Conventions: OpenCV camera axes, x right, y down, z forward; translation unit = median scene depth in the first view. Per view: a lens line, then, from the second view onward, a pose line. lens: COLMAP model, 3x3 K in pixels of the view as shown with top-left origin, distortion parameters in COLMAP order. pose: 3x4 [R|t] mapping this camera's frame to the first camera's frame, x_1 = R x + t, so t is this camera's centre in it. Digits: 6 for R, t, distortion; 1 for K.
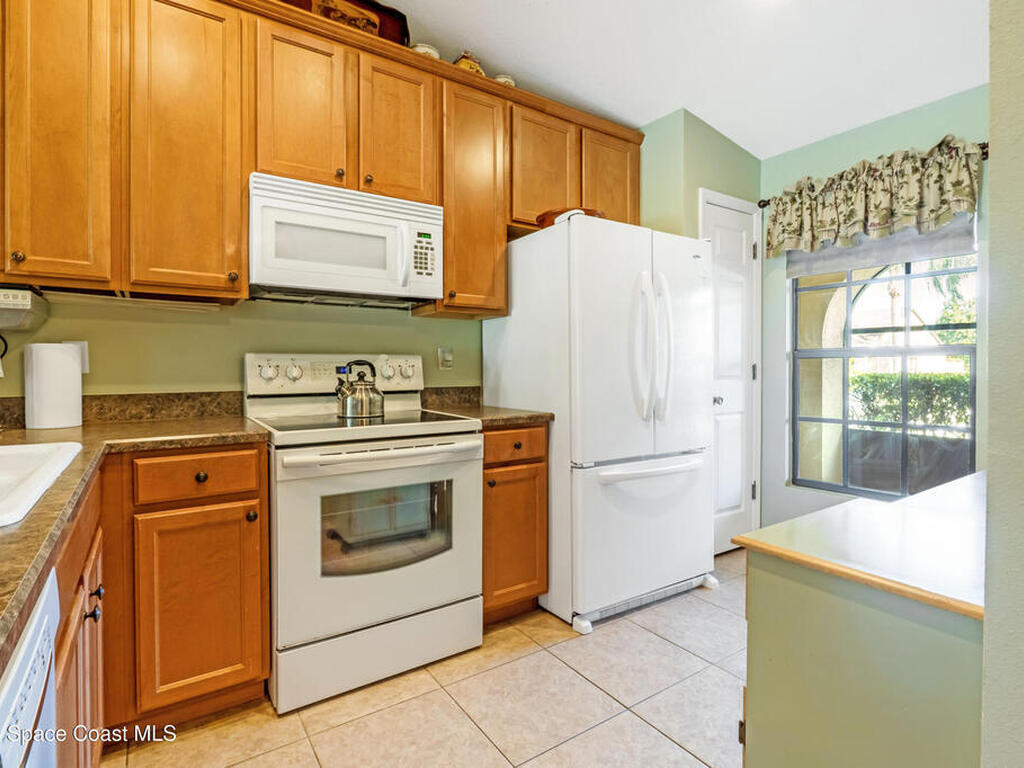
lens RADIAL K [[538.9, 0, 522.0], [0, 538.9, 369.4], [0, 0, 1]] dist [-0.004370, -0.000919]
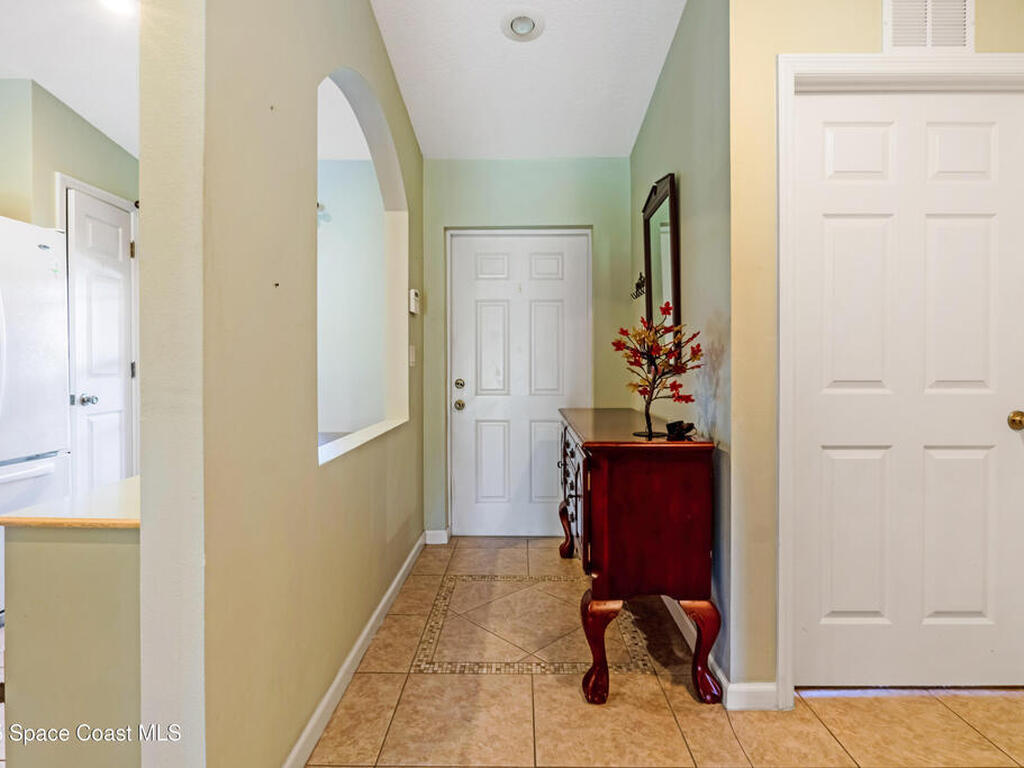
lens RADIAL K [[538.9, 0, 522.0], [0, 538.9, 369.4], [0, 0, 1]] dist [-0.004370, -0.000919]
pose [[0.598056, -0.010789, 0.801382, 0.086170], [0.006918, 0.999942, 0.008300, 0.000657], [-0.801425, 0.000580, 0.598095, -0.255516]]
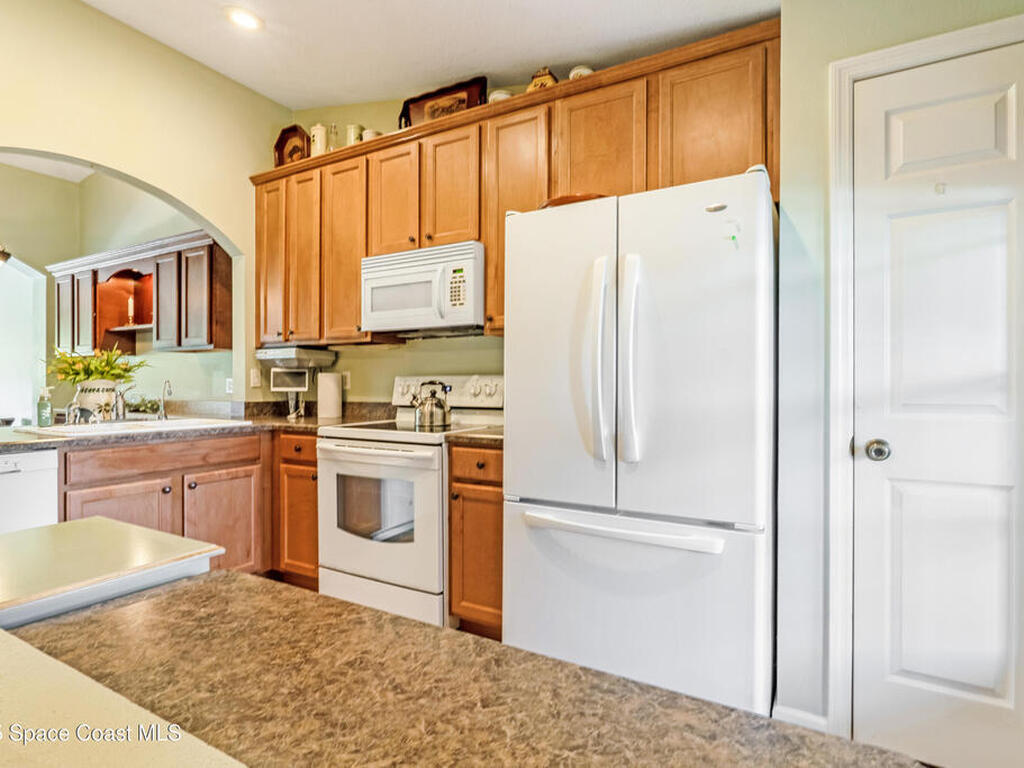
lens RADIAL K [[546.2, 0, 512.0], [0, 546.2, 384.0], [0, 0, 1]] dist [-0.006581, -0.000685]
pose [[0.423574, -0.002157, -0.905859, 0.915999], [-0.004086, 0.999982, -0.004292, -0.004640], [0.905852, 0.005519, 0.423558, 0.614672]]
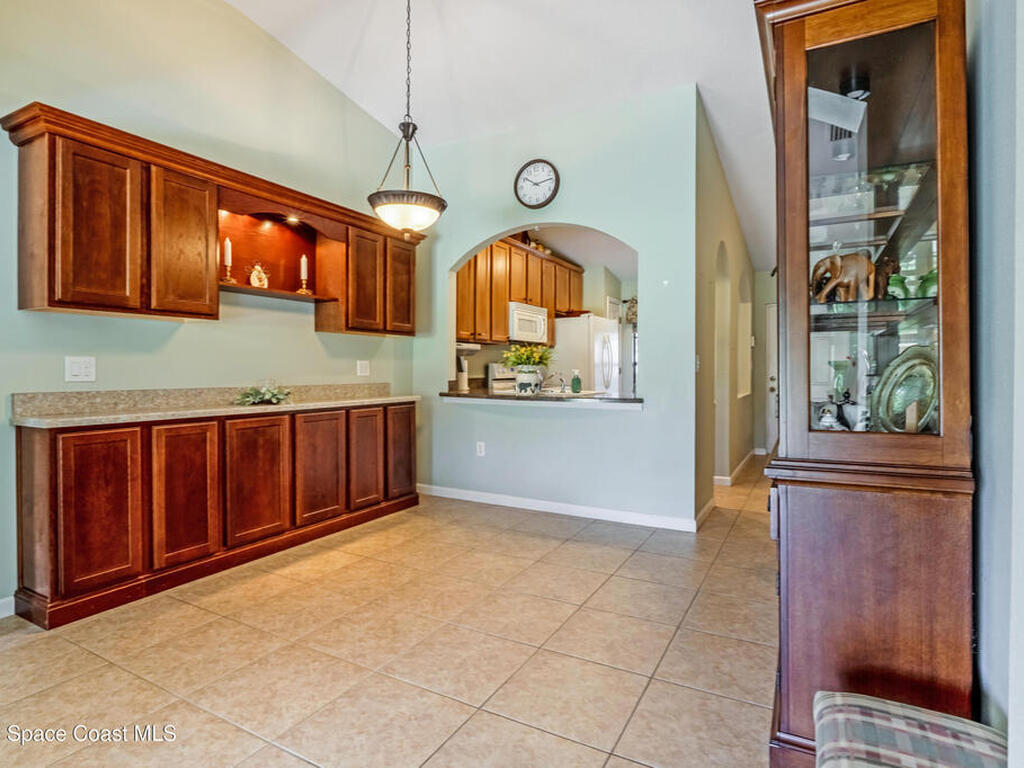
lens RADIAL K [[538.9, 0, 522.0], [0, 538.9, 369.4], [0, 0, 1]] dist [-0.004370, -0.000919]
pose [[0.896626, 0.002264, 0.442782, -1.348459], [-0.002446, 0.999997, -0.000160, 0.000616], [-0.442781, -0.000939, 0.896629, -1.263895]]
